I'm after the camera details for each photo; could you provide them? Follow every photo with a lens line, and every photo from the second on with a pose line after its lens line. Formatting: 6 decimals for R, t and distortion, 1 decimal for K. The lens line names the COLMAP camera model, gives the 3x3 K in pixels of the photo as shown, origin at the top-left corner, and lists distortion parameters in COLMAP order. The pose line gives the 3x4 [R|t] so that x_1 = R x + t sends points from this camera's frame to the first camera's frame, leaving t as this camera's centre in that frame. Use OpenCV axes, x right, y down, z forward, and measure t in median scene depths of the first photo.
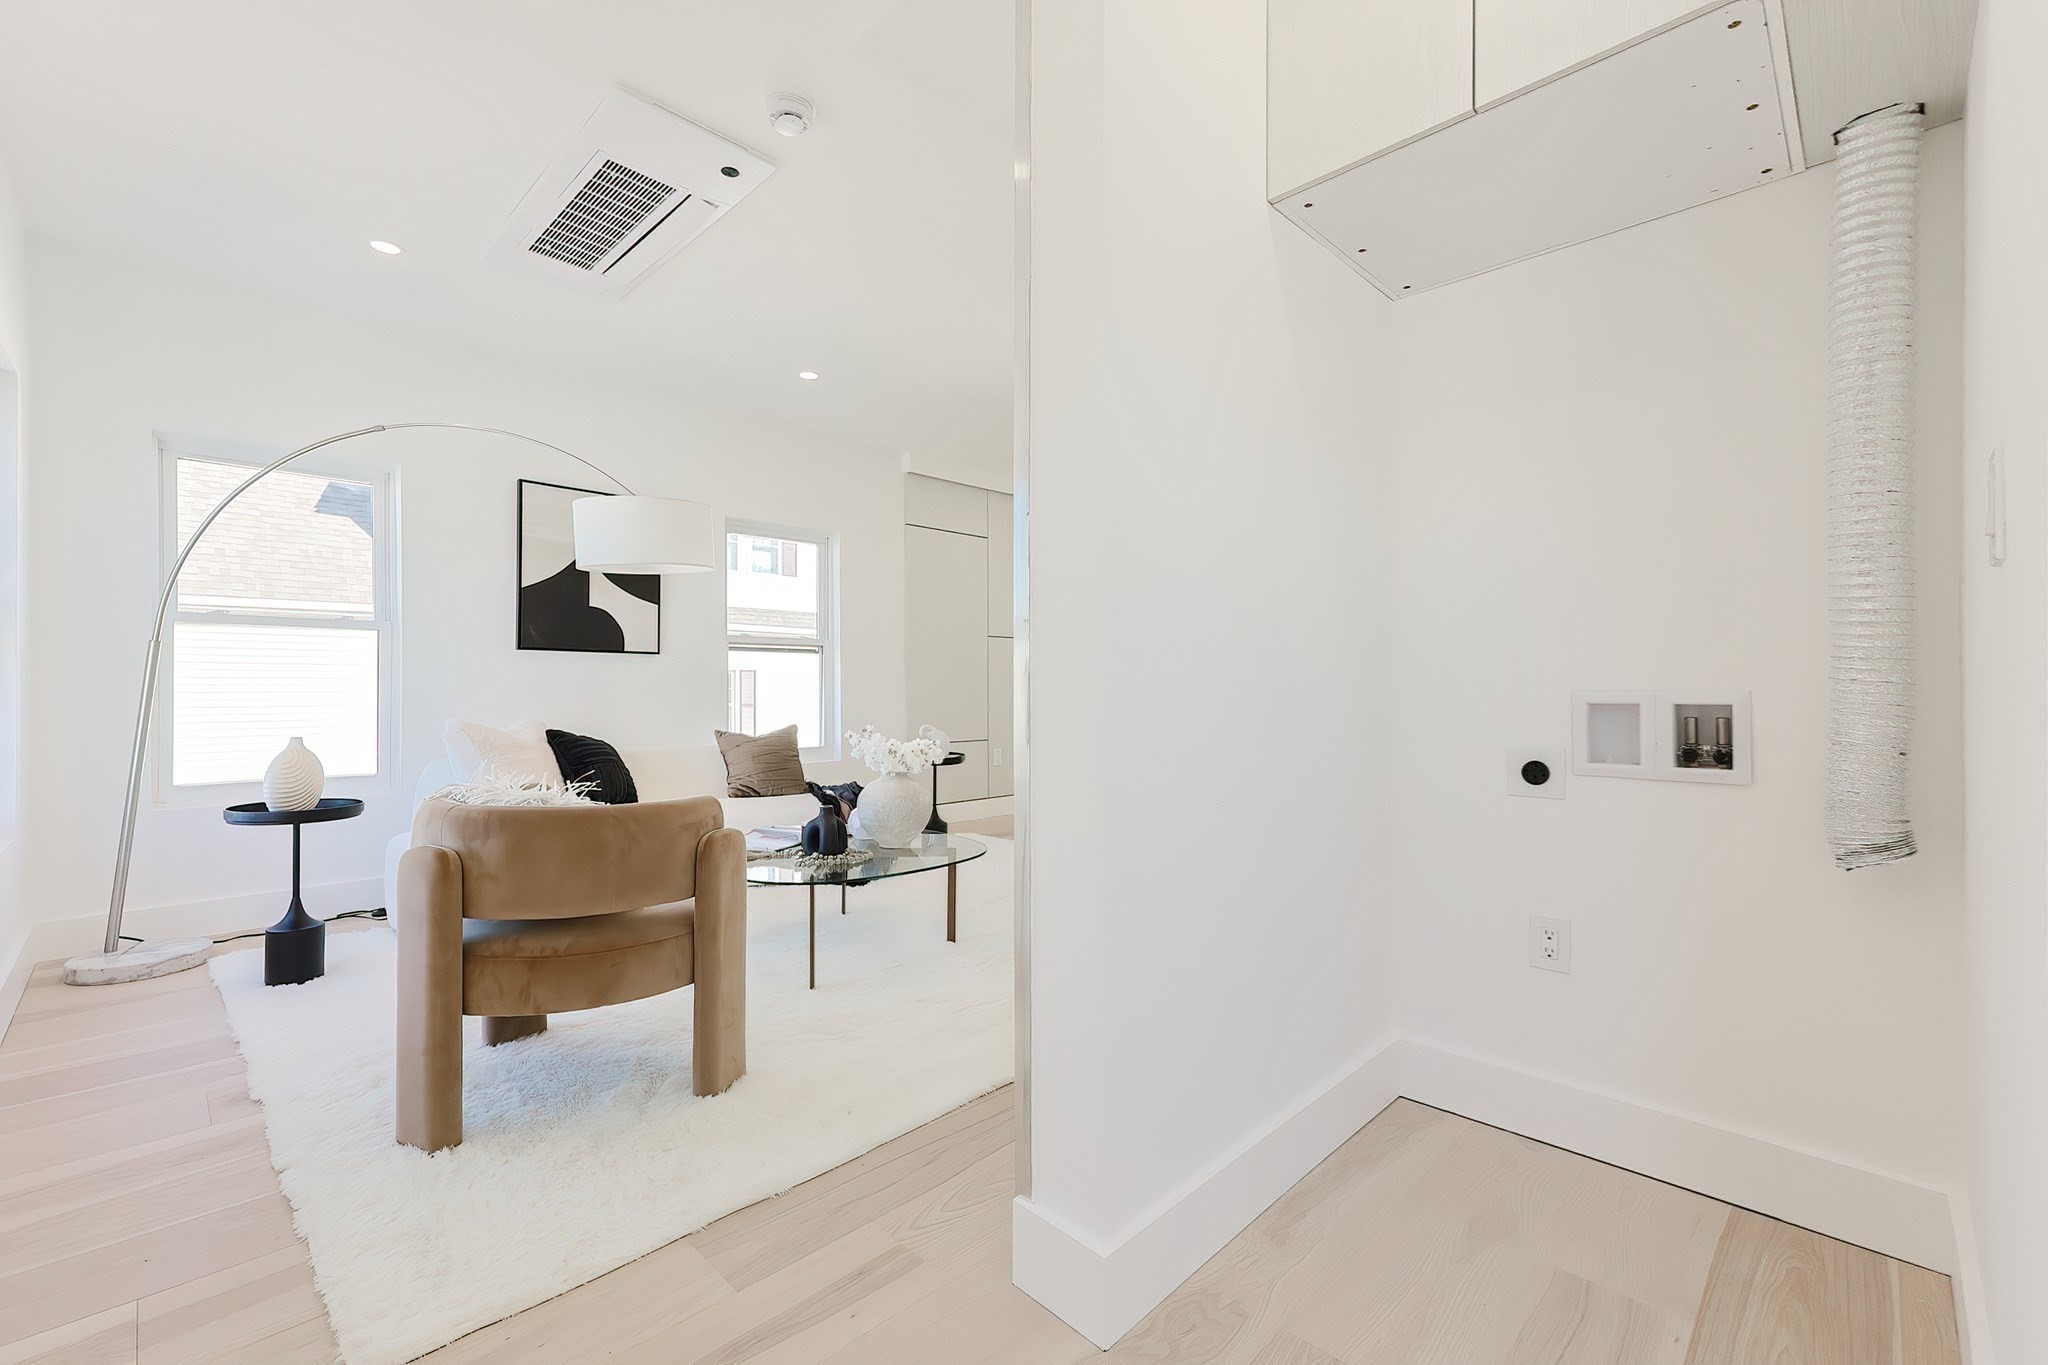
lens RADIAL K [[870.0, 0, 1027.2], [0, 870.0, 686.5], [0, 0, 1]] dist [0.014513, -0.000071]
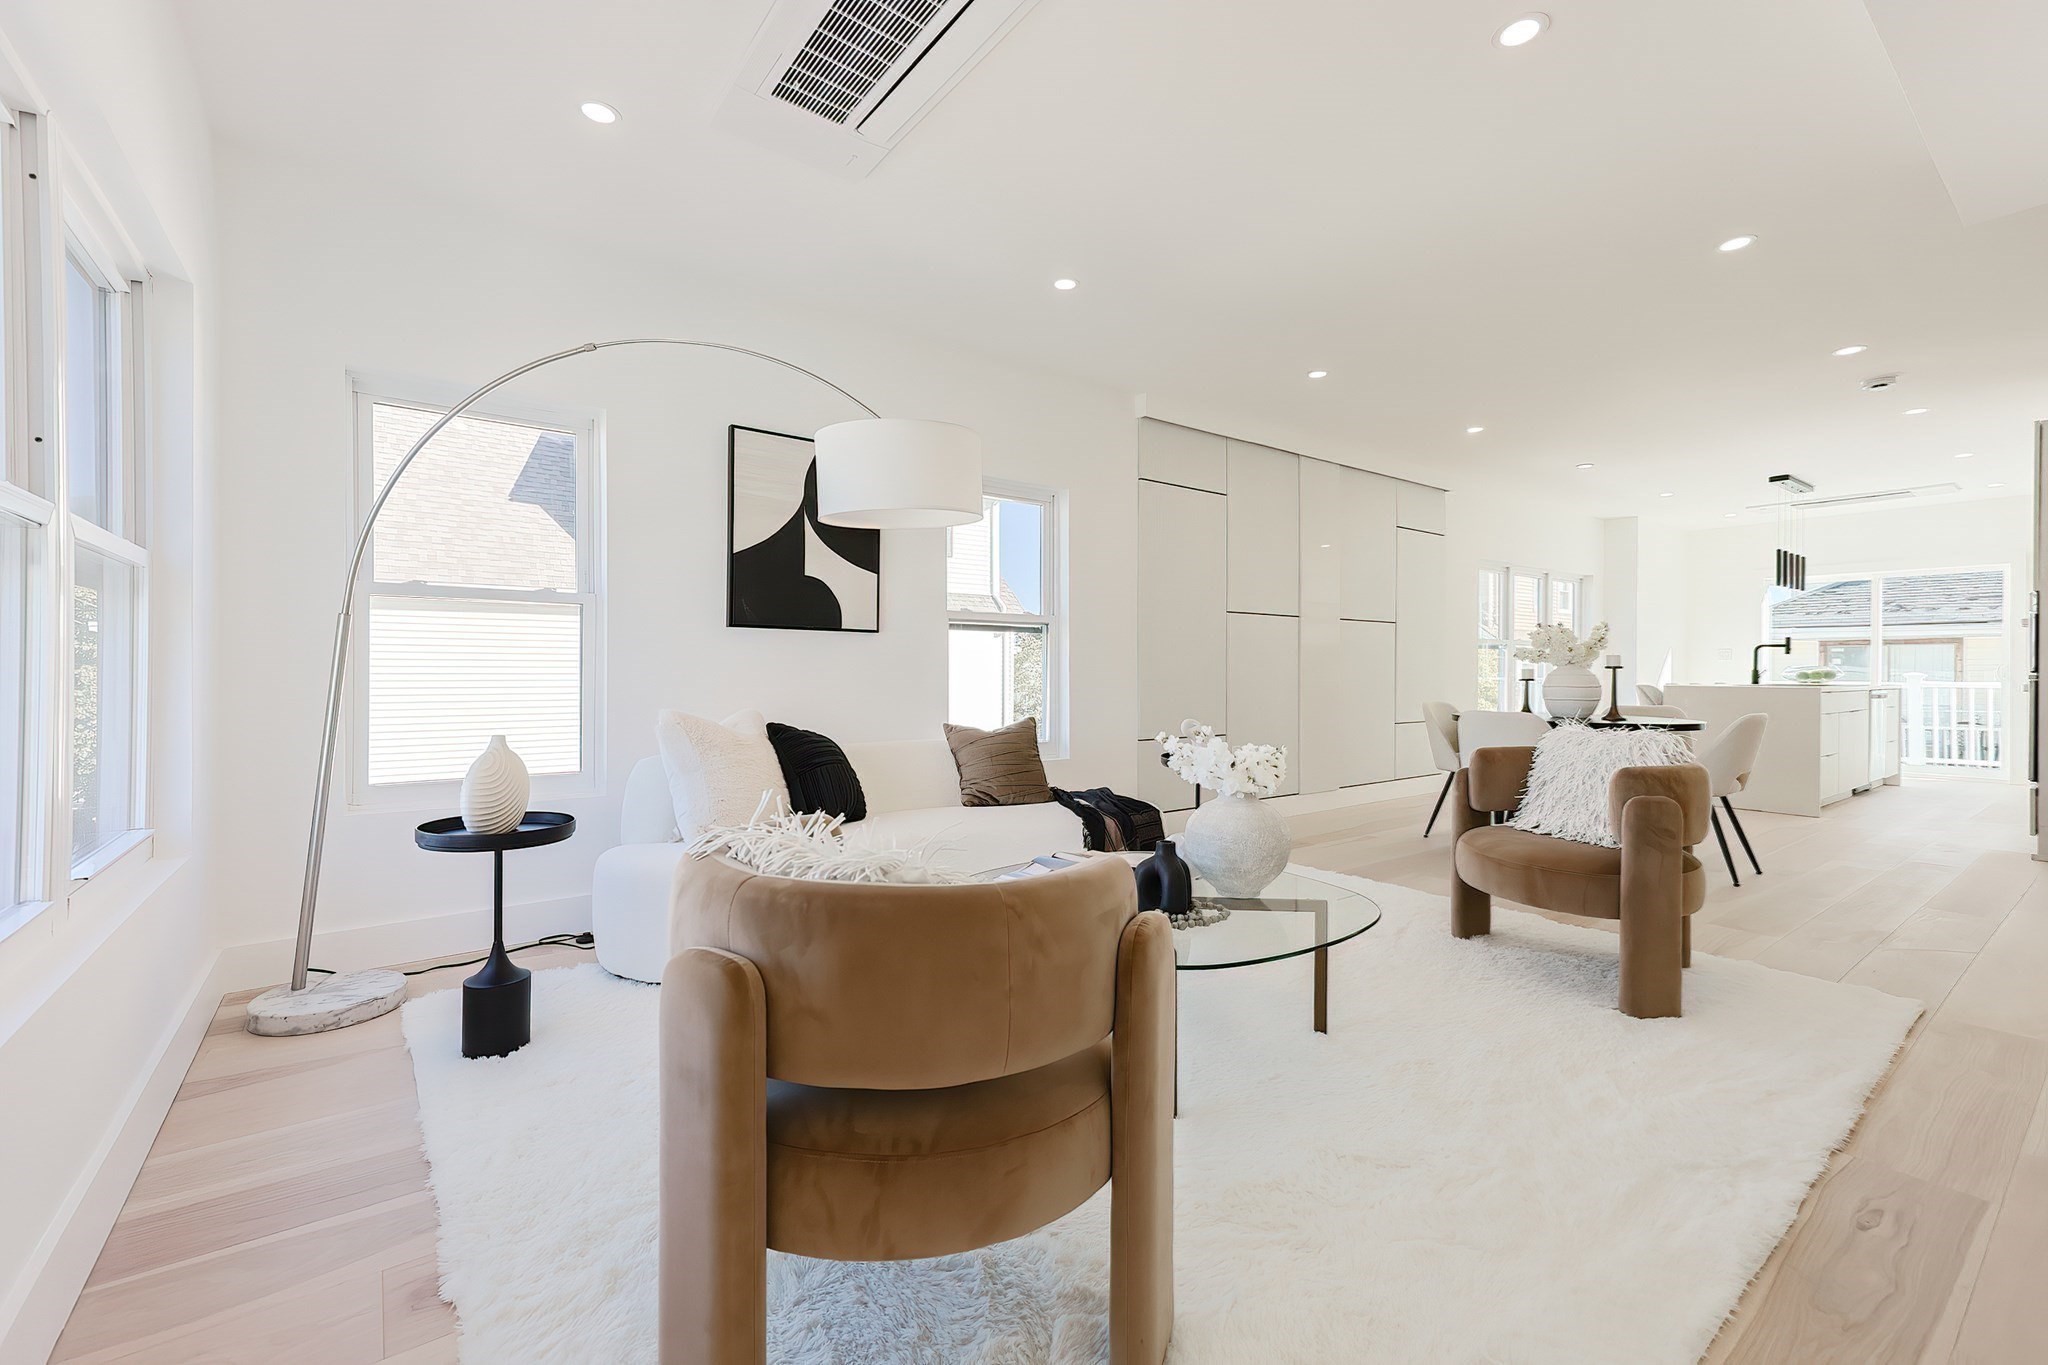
lens RADIAL K [[870.0, 0, 1024.2], [0, 870.0, 675.4], [0, 0, 1]] dist [0.014513, -0.000071]
pose [[0.989216, 0.004628, -0.146393, -0.232506], [-0.003758, 0.999974, 0.006222, -0.001762], [0.146418, -0.005605, 0.989207, 0.272405]]
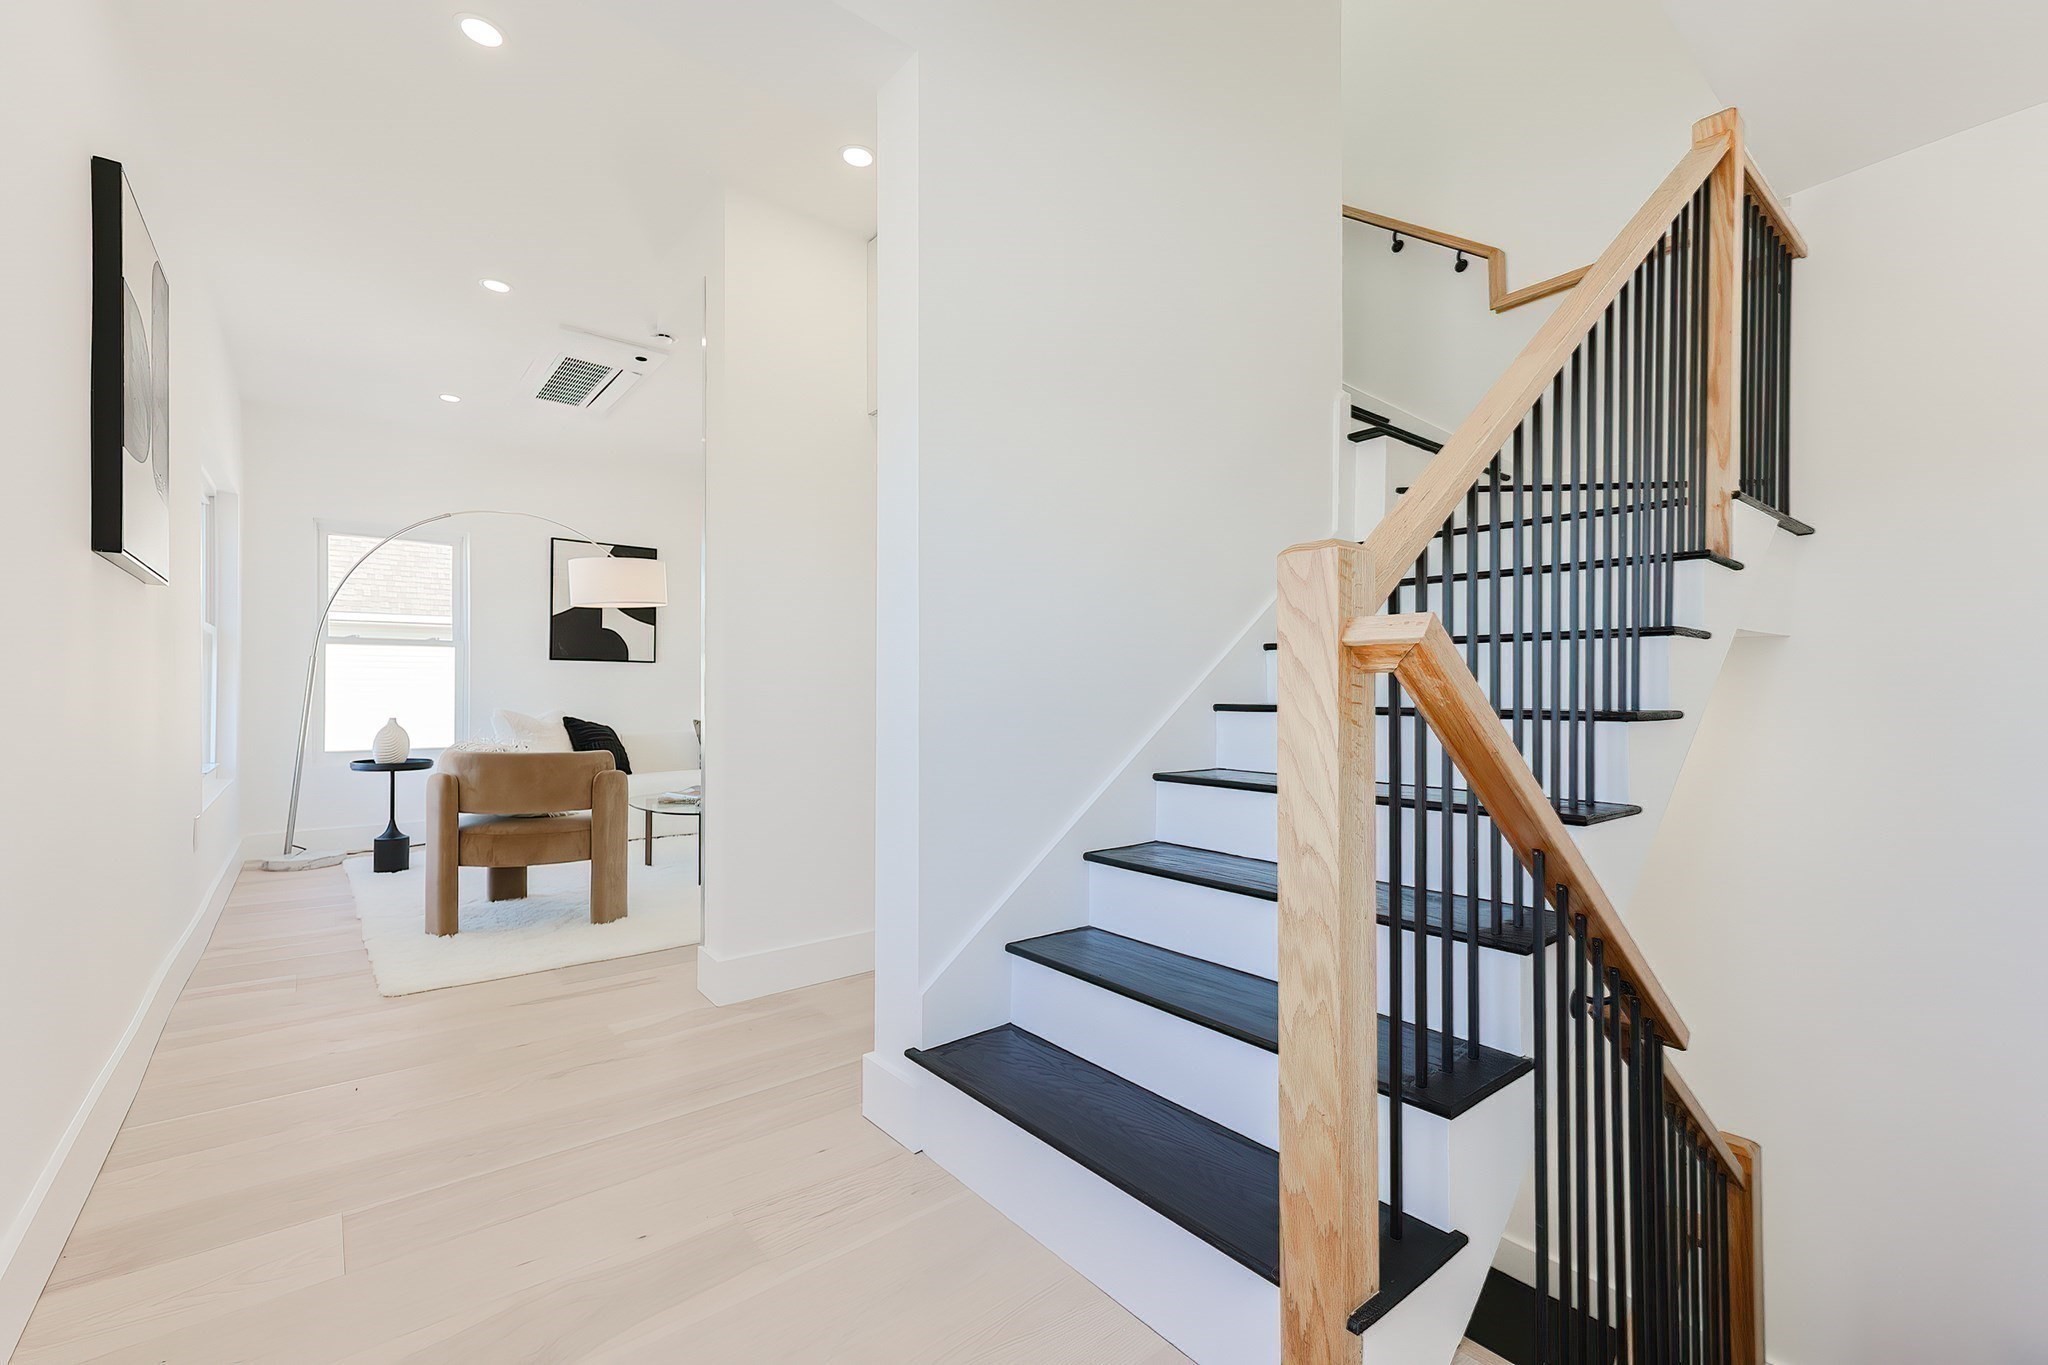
lens RADIAL K [[870.0, 0, 1019.7], [0, 870.0, 689.4], [0, 0, 1]] dist [0.014513, -0.000071]
pose [[0.993654, 0.002386, -0.112456, 0.420152], [-0.002404, 0.999997, -0.000021, 0.003689], [0.112456, 0.000291, 0.993657, -0.395819]]
